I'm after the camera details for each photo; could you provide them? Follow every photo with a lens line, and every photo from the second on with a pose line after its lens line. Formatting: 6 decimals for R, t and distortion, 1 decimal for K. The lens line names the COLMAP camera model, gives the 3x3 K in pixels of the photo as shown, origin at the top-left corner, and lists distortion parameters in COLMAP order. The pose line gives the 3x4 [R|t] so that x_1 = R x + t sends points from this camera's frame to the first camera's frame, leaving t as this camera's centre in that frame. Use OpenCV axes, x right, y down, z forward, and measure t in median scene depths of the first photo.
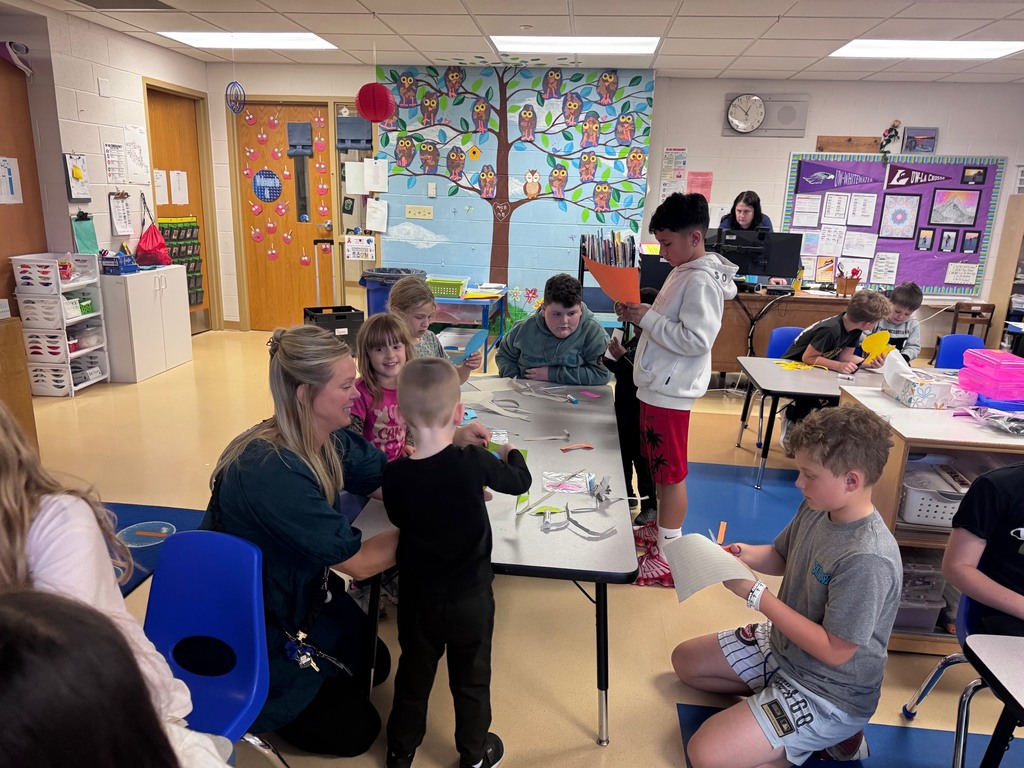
lens RADIAL K [[723.3, 0, 508.3], [0, 723.3, 382.3], [0, 0, 1]] dist [0.005502, -0.010572]
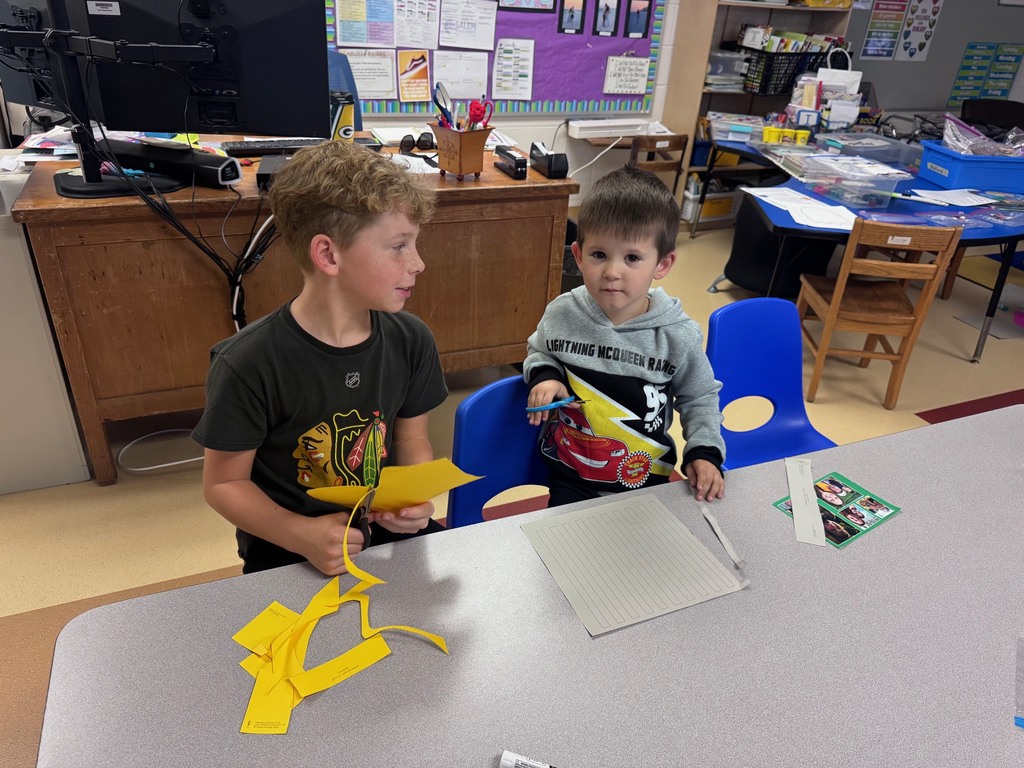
lens RADIAL K [[723.3, 0, 512.6], [0, 723.3, 388.0], [0, 0, 1]] dist [0.005502, -0.010572]
pose [[0.869487, -0.227082, 0.438664, 0.224812], [0.091997, 0.946971, 0.307867, -0.098983], [-0.485313, -0.227331, 0.844270, 0.484495]]
